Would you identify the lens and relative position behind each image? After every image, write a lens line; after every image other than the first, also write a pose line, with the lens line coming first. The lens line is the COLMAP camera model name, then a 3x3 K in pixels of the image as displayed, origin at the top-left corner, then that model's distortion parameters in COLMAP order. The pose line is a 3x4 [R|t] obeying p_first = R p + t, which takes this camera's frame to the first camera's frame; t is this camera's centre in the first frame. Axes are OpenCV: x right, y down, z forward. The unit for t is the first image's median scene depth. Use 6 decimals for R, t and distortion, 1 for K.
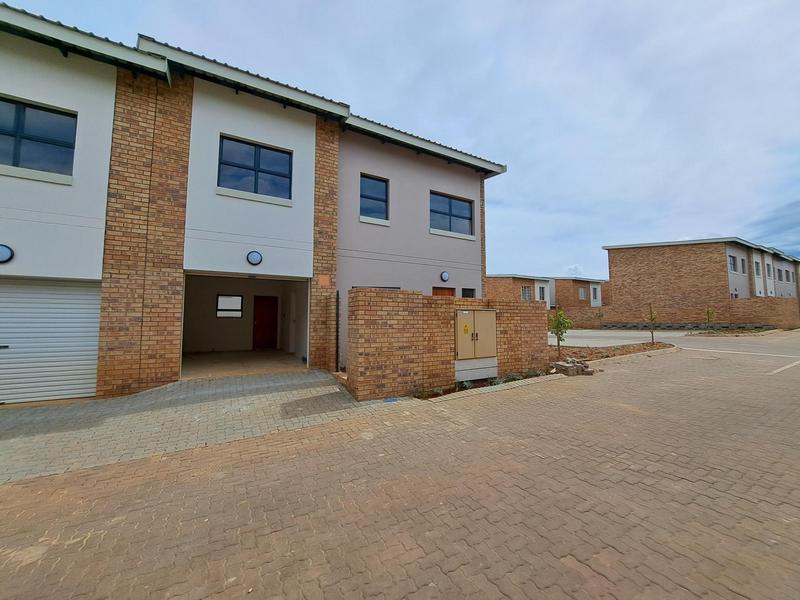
lens RADIAL K [[320.7, 0, 400.0], [0, 320.7, 300.0], [0, 0, 1]] dist [-0.023619, 0.003433]
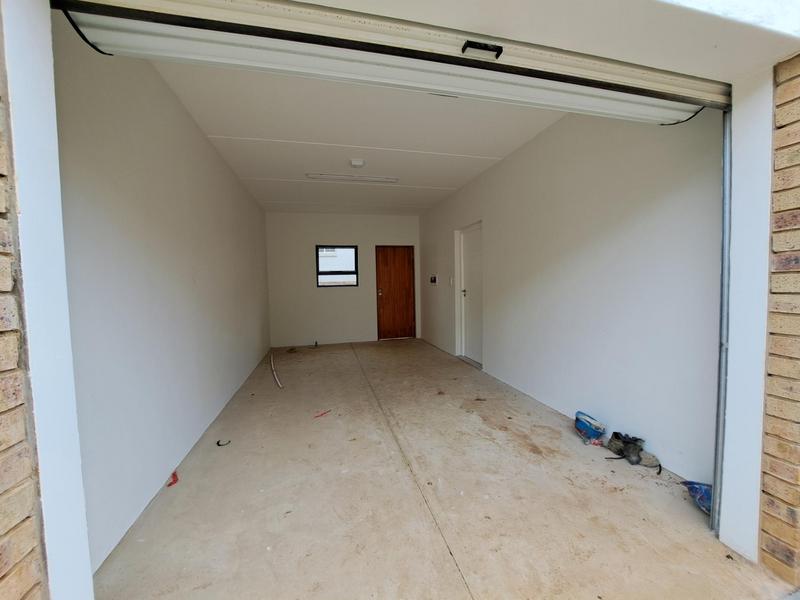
lens RADIAL K [[320.7, 0, 400.0], [0, 320.7, 300.0], [0, 0, 1]] dist [-0.023619, 0.003433]
pose [[0.959654, -0.010798, -0.280977, -0.261892], [0.045494, 0.992059, 0.117258, 0.017666], [0.277479, -0.125310, 0.952524, 0.470052]]
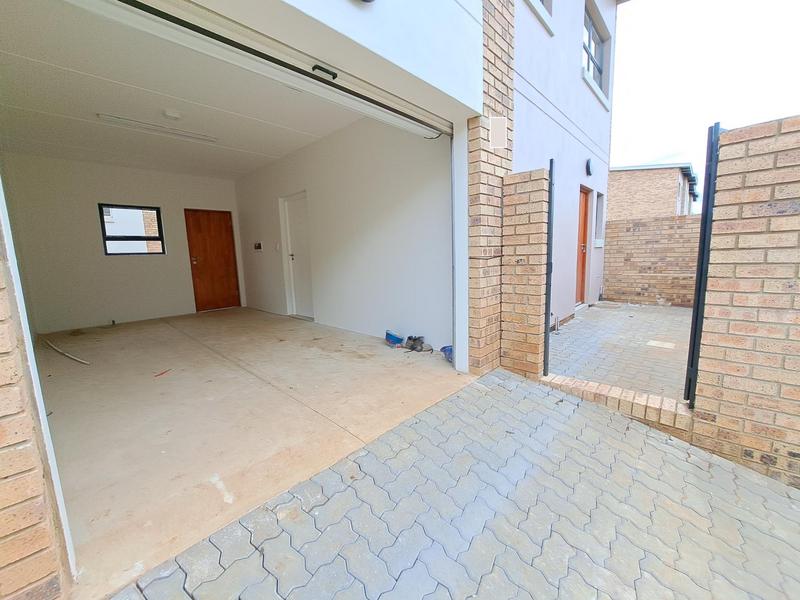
lens RADIAL K [[320.7, 0, 400.0], [0, 320.7, 300.0], [0, 0, 1]] dist [-0.023619, 0.003433]
pose [[0.961597, -0.067707, 0.265982, -0.275784], [0.012025, 0.978557, 0.205625, 0.029743], [-0.274201, -0.194530, 0.941792, 0.409591]]
